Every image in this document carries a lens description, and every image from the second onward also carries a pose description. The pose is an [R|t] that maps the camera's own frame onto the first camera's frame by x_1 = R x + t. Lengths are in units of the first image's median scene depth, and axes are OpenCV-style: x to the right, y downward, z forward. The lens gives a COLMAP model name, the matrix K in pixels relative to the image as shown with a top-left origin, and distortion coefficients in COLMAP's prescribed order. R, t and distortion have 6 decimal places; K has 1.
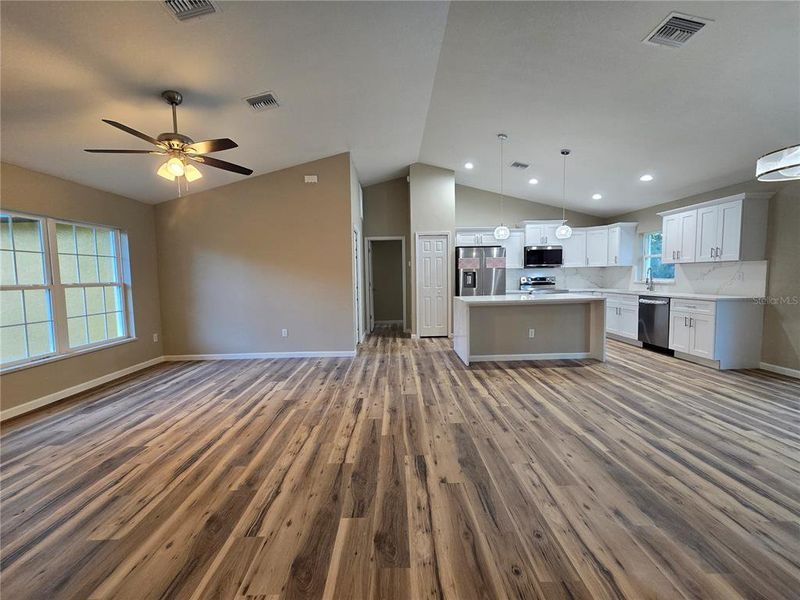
lens RADIAL K [[327.8, 0, 400.1], [0, 327.8, 298.0], [0, 0, 1]] dist [-0.005947, 0.001306]
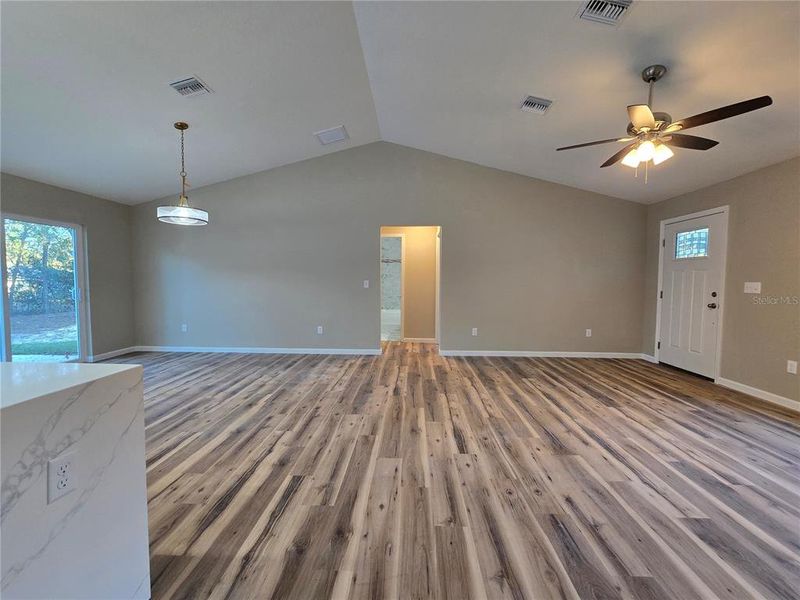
lens RADIAL K [[327.8, 0, 400.1], [0, 327.8, 298.0], [0, 0, 1]] dist [-0.005947, 0.001306]
pose [[-0.998449, 0.010114, 0.054740, -0.025758], [0.016640, 0.992622, 0.120104, -0.079802], [-0.053122, 0.120828, -0.991251, 1.383931]]
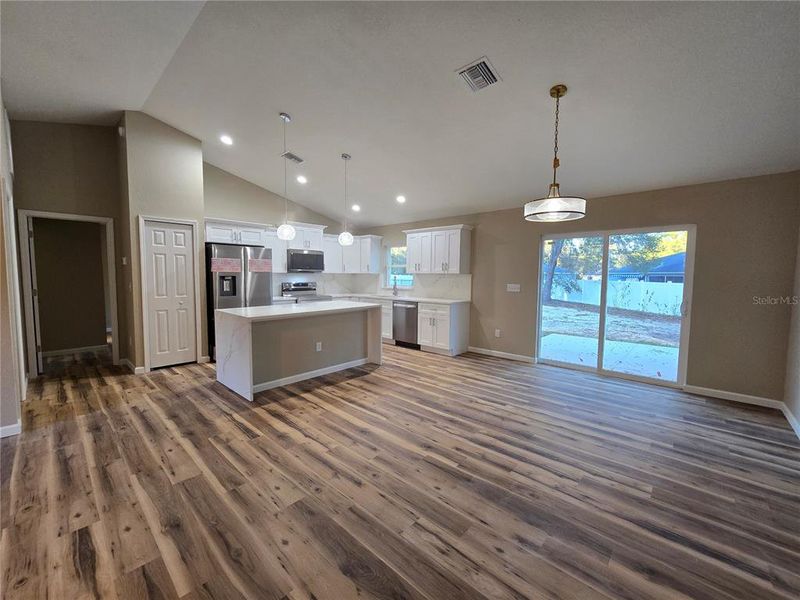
lens RADIAL K [[327.8, 0, 400.1], [0, 327.8, 298.0], [0, 0, 1]] dist [-0.005947, 0.001306]
pose [[0.688925, -0.026961, 0.724331, -0.114973], [0.028331, 0.999546, 0.010259, -0.035718], [-0.724278, 0.013453, 0.689376, 0.246636]]
